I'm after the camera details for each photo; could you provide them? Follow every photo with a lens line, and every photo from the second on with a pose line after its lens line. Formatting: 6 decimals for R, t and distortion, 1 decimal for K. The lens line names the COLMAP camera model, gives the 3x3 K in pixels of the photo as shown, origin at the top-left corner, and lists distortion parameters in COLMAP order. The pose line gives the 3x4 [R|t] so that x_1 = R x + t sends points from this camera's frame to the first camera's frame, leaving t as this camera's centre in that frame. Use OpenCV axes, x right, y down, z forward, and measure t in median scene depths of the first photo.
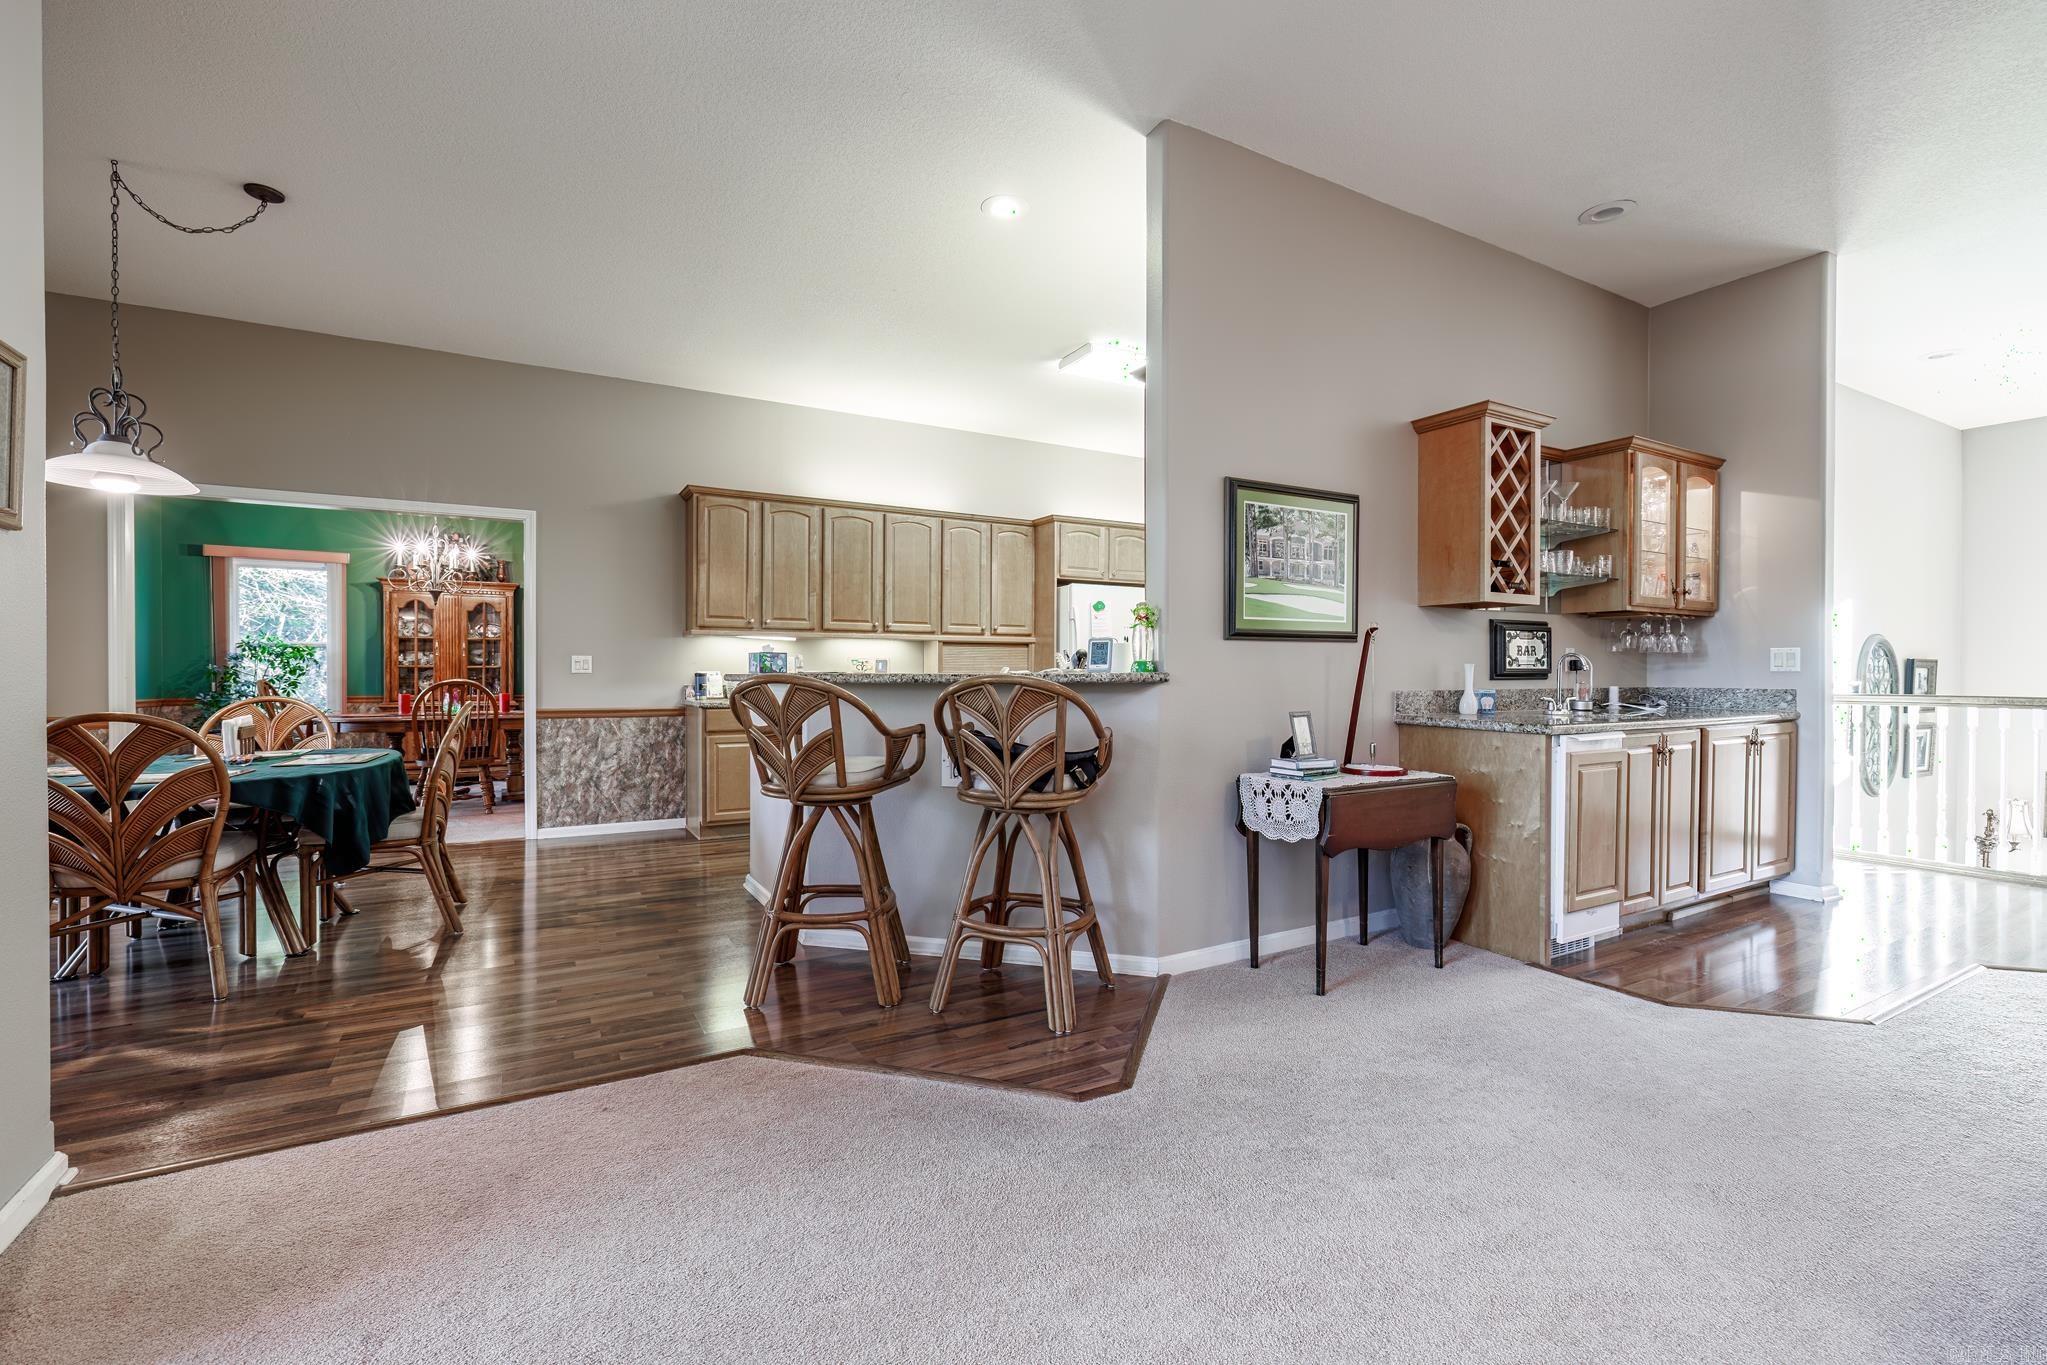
lens RADIAL K [[867.6, 0, 1025.6], [0, 867.6, 678.7], [0, 0, 1]] dist [0.001910, 0.000279]
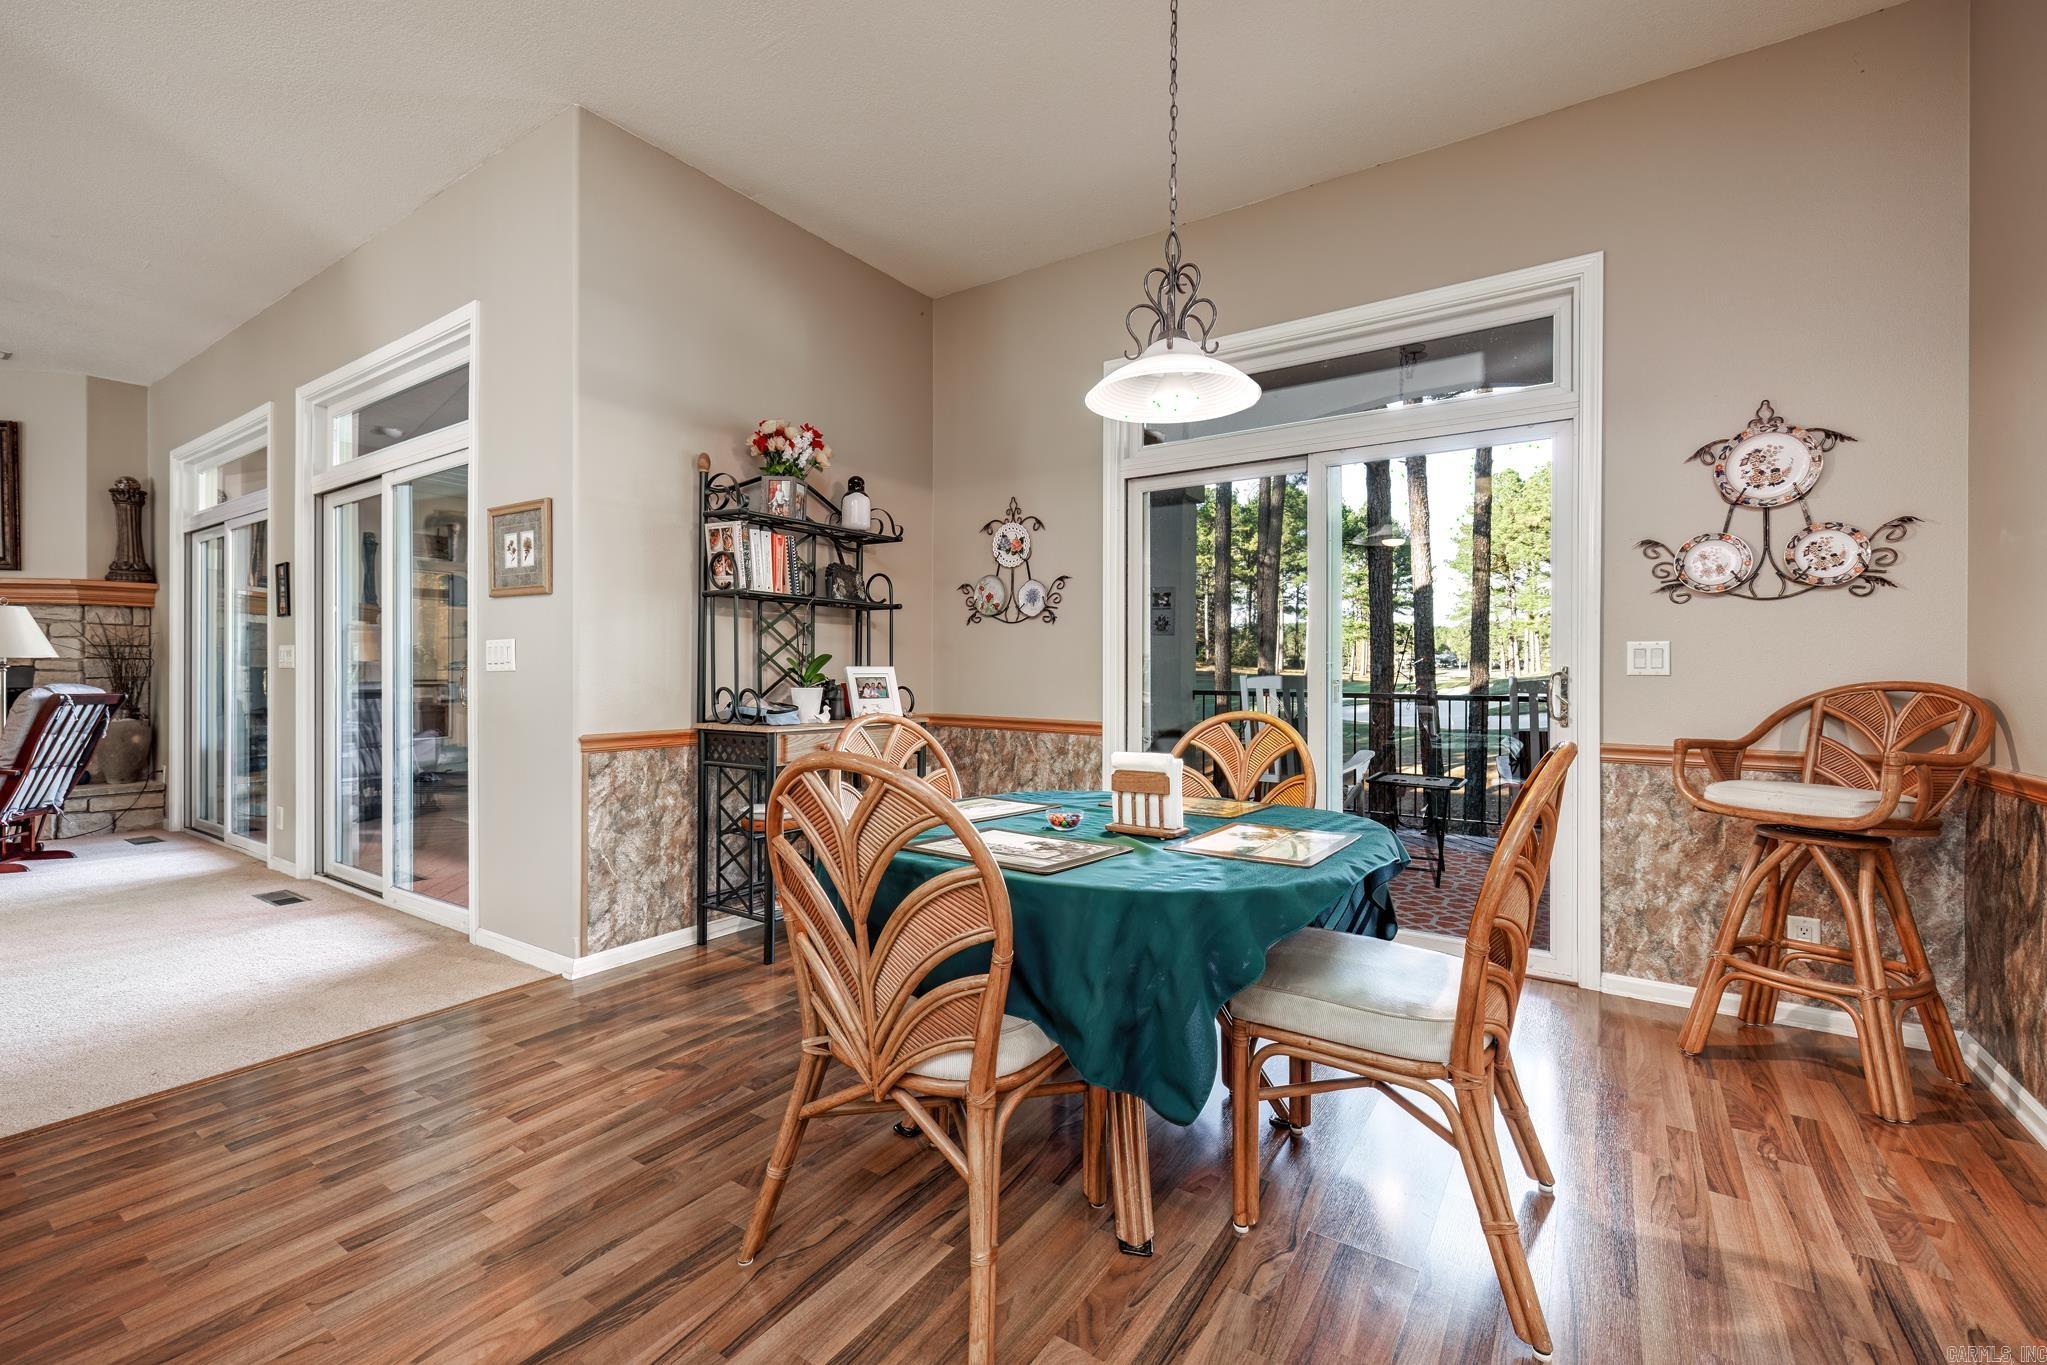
lens RADIAL K [[867.6, 0, 1022.4], [0, 867.6, 672.6], [0, 0, 1]] dist [0.001910, 0.000279]
pose [[-0.893901, -0.000151, -0.448265, -0.352586], [-0.006025, 0.999914, 0.011678, -0.010785], [0.448224, 0.013140, -0.893825, 0.891224]]
